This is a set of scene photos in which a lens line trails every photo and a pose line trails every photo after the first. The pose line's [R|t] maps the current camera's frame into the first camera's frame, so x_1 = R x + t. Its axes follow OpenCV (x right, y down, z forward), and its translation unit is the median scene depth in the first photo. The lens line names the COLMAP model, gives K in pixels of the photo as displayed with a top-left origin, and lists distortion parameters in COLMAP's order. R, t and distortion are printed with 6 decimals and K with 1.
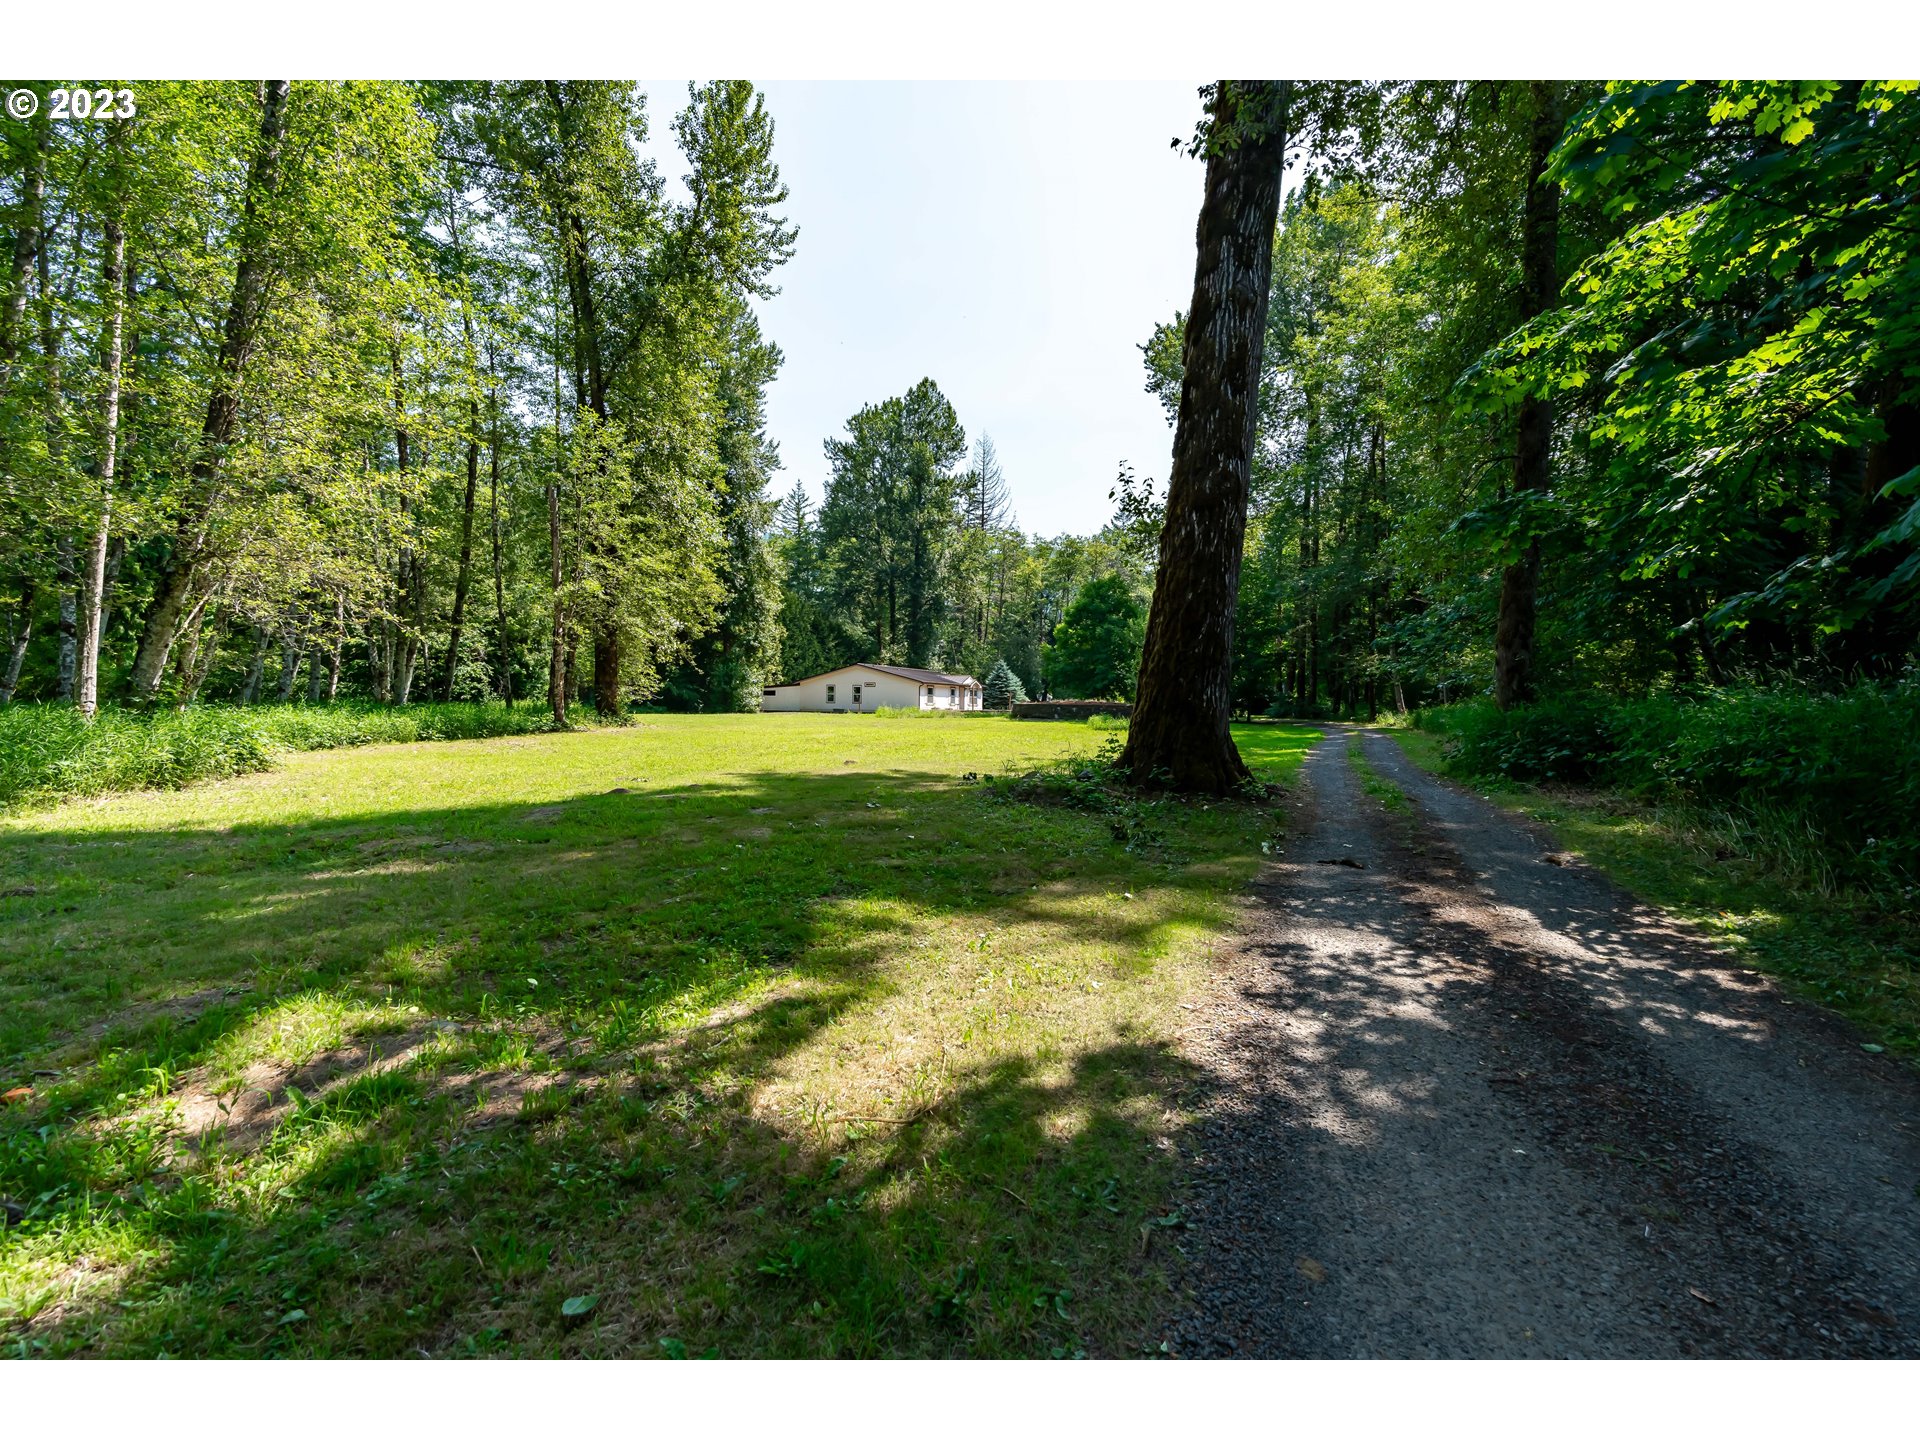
lens RADIAL K [[896.3, 0, 954.7], [0, 896.3, 671.1], [0, 0, 1]] dist [-0.000429, -0.000003]
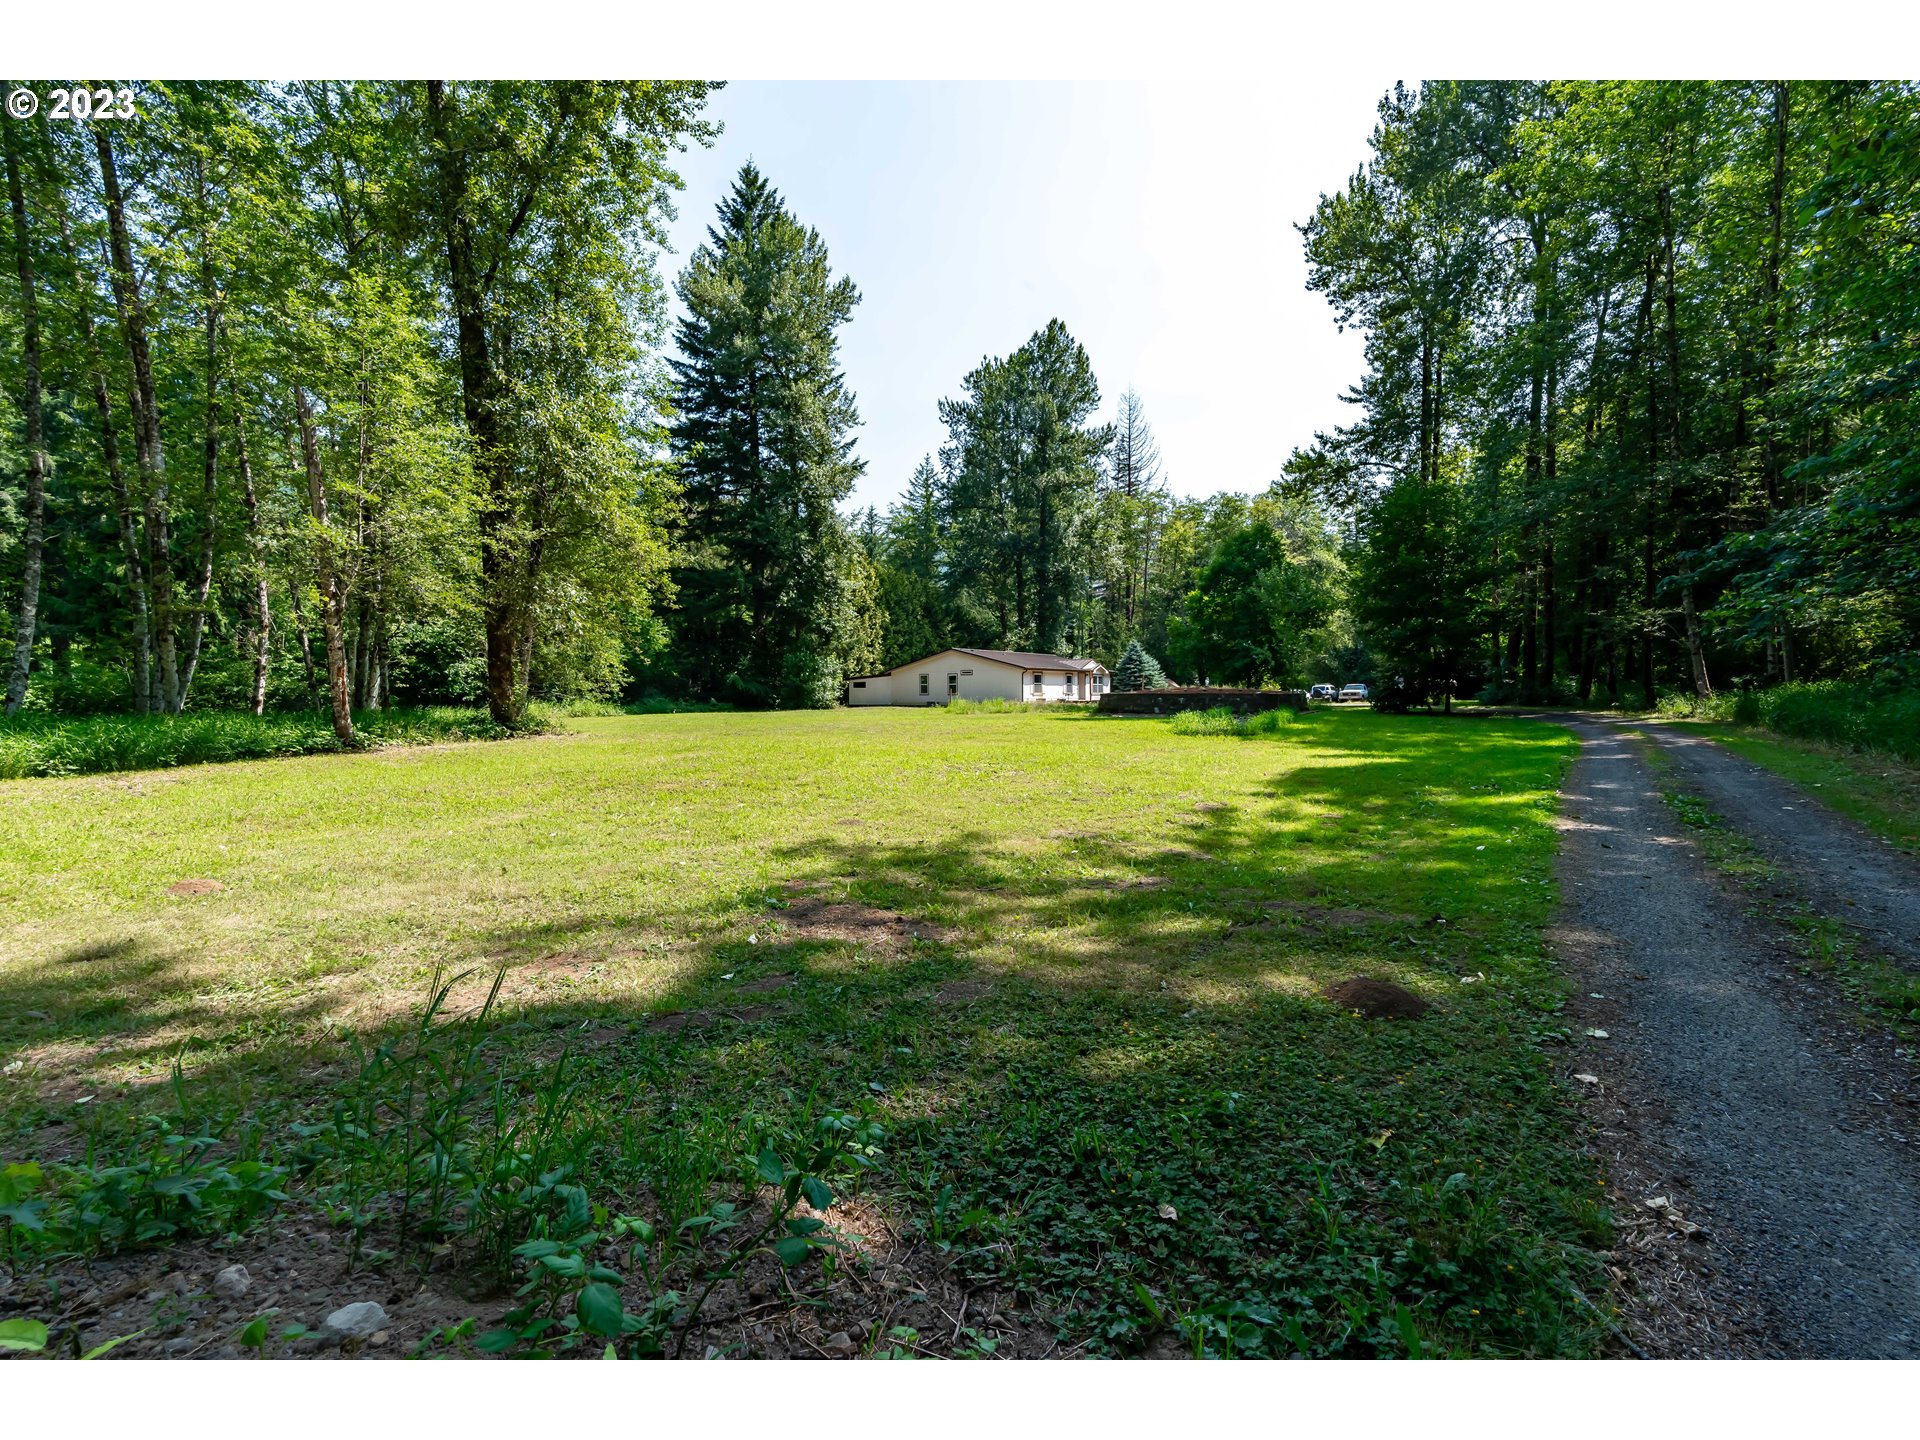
lens RADIAL K [[870.8, 0, 966.7], [0, 870.8, 703.0], [0, 0, 1]] dist [-0.015084, 0.007873]
pose [[0.980181, -0.017533, -0.197327, 0.052992], [0.027288, 0.998530, 0.046823, 0.004011], [0.196216, -0.051279, 0.979219, 0.148453]]
